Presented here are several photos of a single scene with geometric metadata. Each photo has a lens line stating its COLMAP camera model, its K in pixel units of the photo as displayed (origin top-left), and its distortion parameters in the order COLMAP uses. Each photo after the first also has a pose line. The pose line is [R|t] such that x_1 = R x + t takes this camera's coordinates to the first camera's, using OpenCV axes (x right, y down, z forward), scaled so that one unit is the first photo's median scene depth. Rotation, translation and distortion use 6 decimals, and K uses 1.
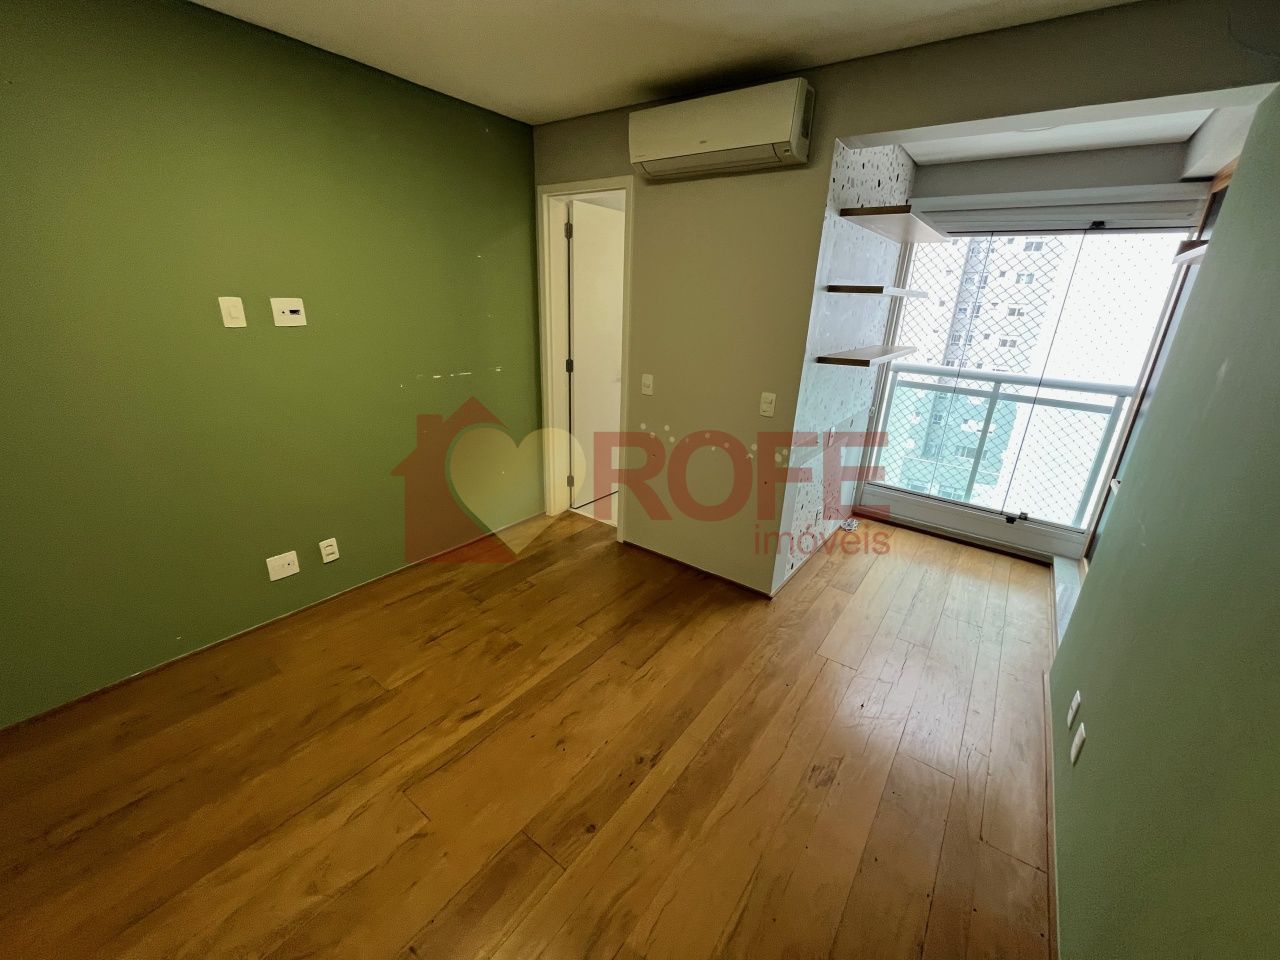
lens RADIAL K [[518.7, 0, 642.5], [0, 518.7, 475.5], [0, 0, 1]] dist [0.000055, 0.000197]
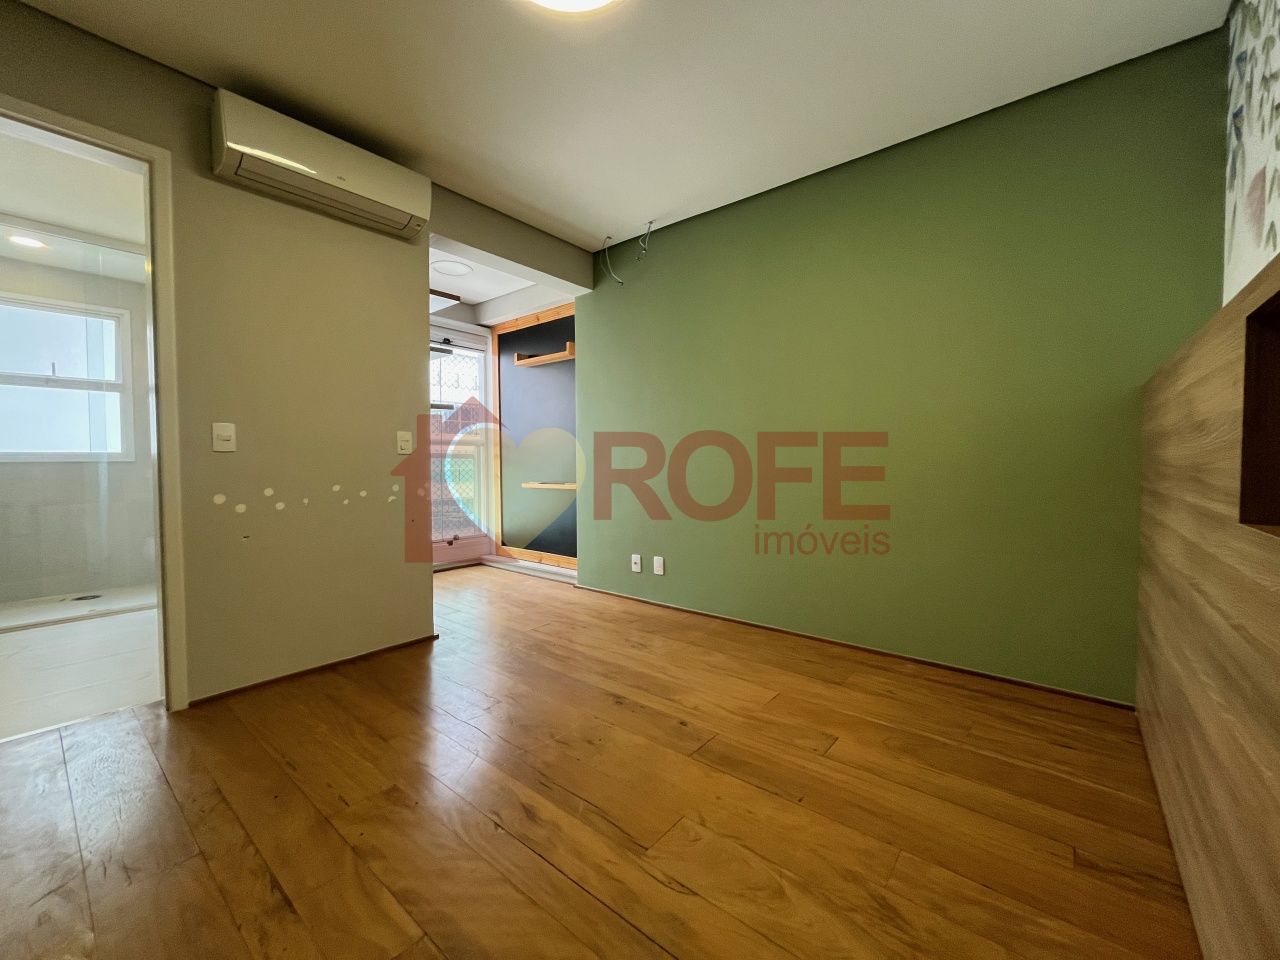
lens RADIAL K [[518.7, 0, 642.5], [0, 518.7, 475.5], [0, 0, 1]] dist [0.000055, 0.000197]
pose [[0.052796, -0.066071, 0.996417, -0.883088], [0.337035, 0.940440, 0.044501, 0.044447], [-0.940011, 0.333478, 0.071919, 0.575517]]
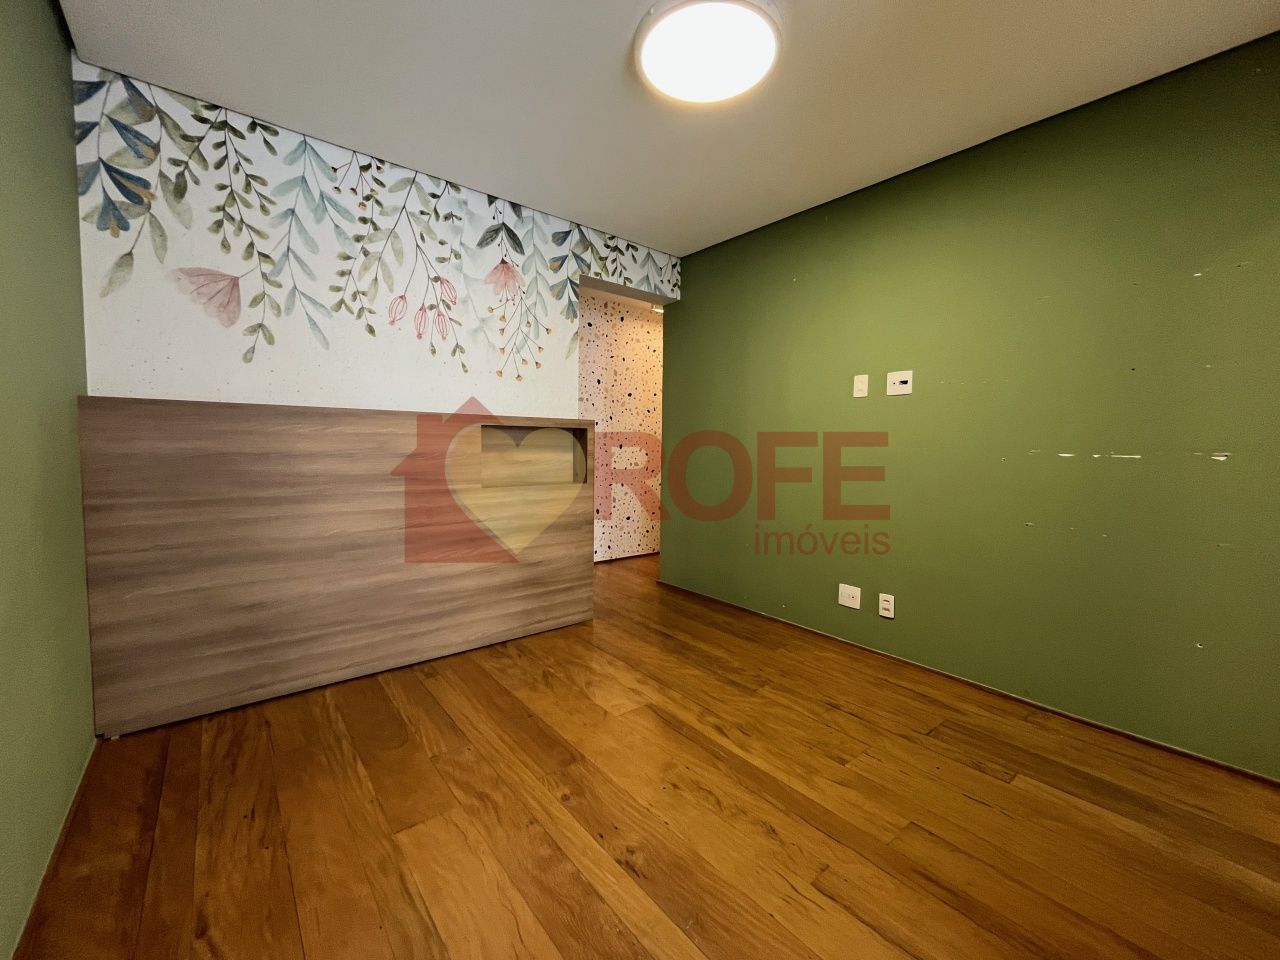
lens RADIAL K [[518.7, 0, 642.5], [0, 518.7, 475.5], [0, 0, 1]] dist [0.000055, 0.000197]
pose [[-0.241567, 0.019308, -0.970192, 0.588565], [-0.344154, 0.933107, 0.104261, -0.043244], [0.907306, 0.359081, -0.218763, 0.800173]]
